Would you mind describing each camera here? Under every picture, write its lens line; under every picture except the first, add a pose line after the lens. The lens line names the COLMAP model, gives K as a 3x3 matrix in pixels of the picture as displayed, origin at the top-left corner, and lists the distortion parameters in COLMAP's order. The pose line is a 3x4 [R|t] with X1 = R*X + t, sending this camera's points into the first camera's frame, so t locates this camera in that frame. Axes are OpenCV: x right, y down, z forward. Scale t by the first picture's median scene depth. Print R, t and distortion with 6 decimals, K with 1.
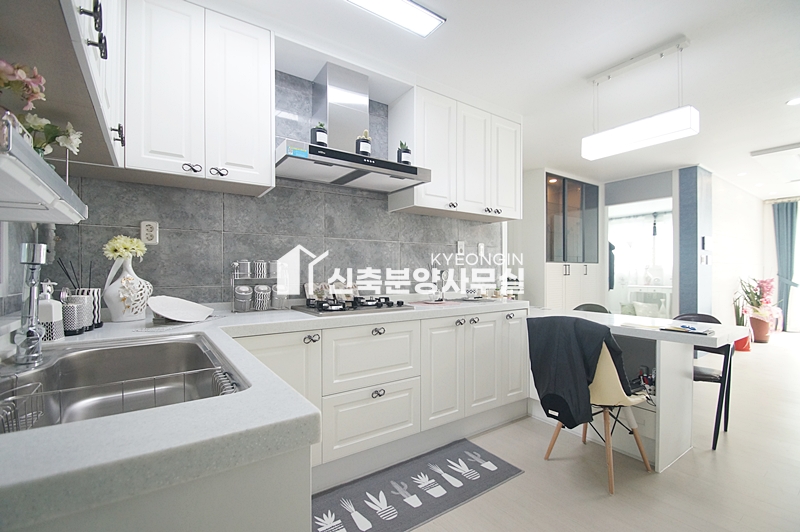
lens RADIAL K [[354.6, 0, 404.0], [0, 354.6, 270.4], [0, 0, 1]] dist [-0.004325, -0.003492]
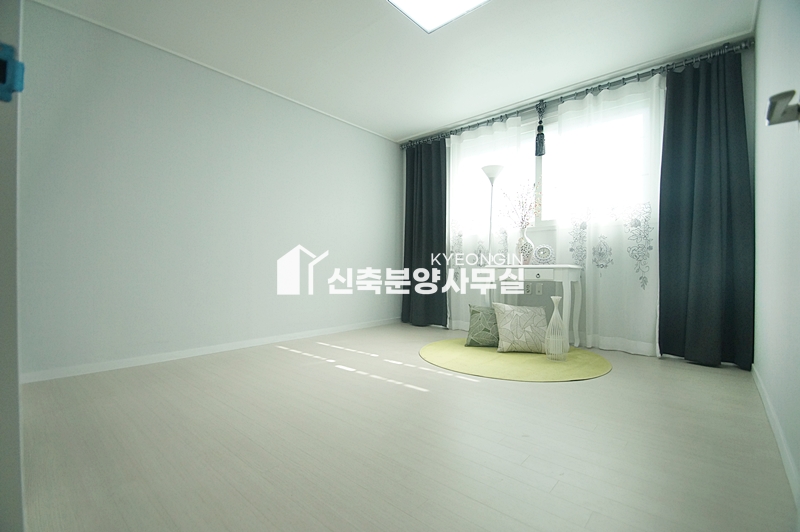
lens RADIAL K [[354.6, 0, 399.9], [0, 354.6, 266.8], [0, 0, 1]] dist [-0.004325, -0.003492]
pose [[0.974905, 0.001788, 0.222614, 0.457762], [-0.002231, 0.999996, 0.001741, 0.046193], [-0.222610, -0.002194, 0.974905, 0.630450]]
